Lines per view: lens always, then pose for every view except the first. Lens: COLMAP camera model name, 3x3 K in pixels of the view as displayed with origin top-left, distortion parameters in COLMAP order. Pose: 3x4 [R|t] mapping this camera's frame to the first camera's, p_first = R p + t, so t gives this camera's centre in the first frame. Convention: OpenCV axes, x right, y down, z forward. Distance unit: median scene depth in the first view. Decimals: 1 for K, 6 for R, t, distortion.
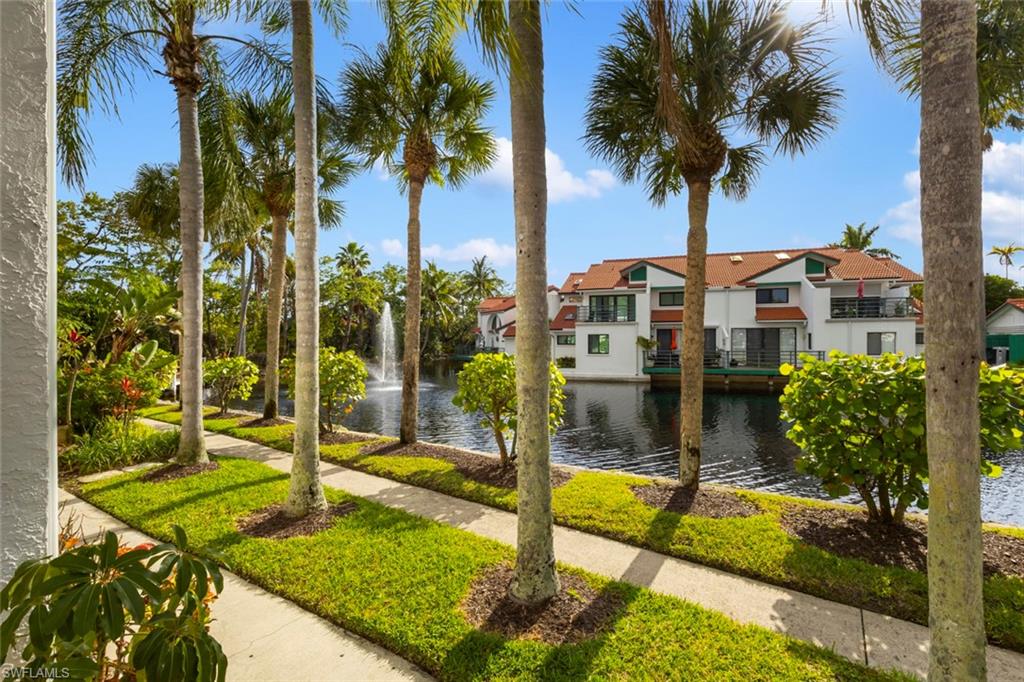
lens RADIAL K [[475.3, 0, 513.0], [0, 475.3, 337.5], [0, 0, 1]] dist [0.001990, 0.000737]
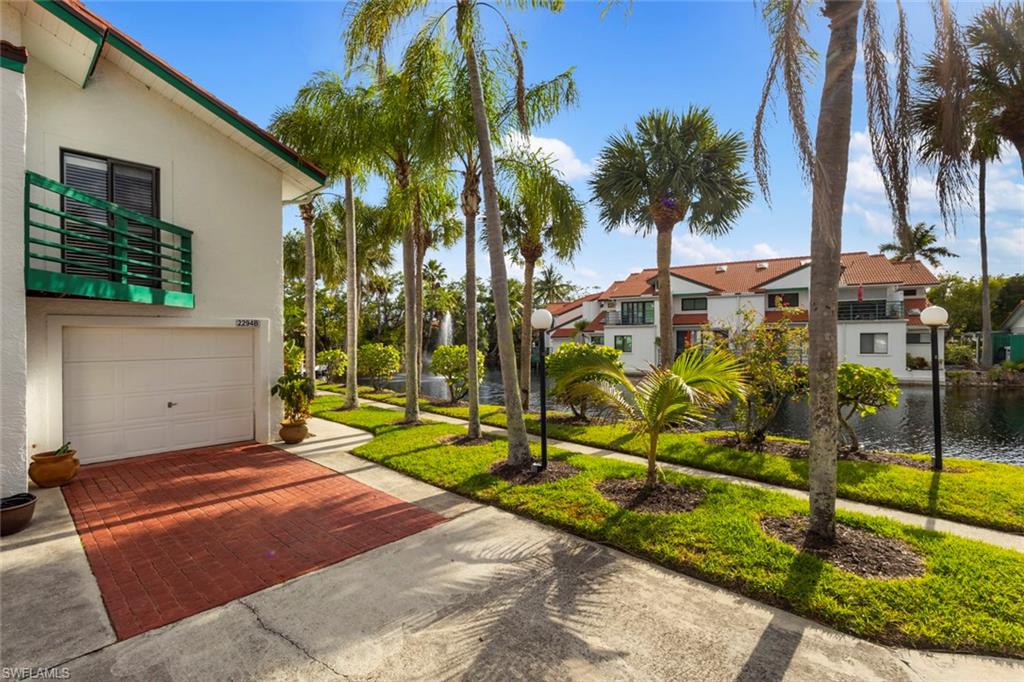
lens RADIAL K [[475.3, 0, 511.3], [0, 475.3, 338.1], [0, 0, 1]] dist [0.001990, 0.000737]
pose [[0.979948, -0.001629, -0.199249, 0.134129], [0.001194, 0.999997, -0.002304, 0.001927], [0.199252, 0.002020, 0.979946, -0.193490]]
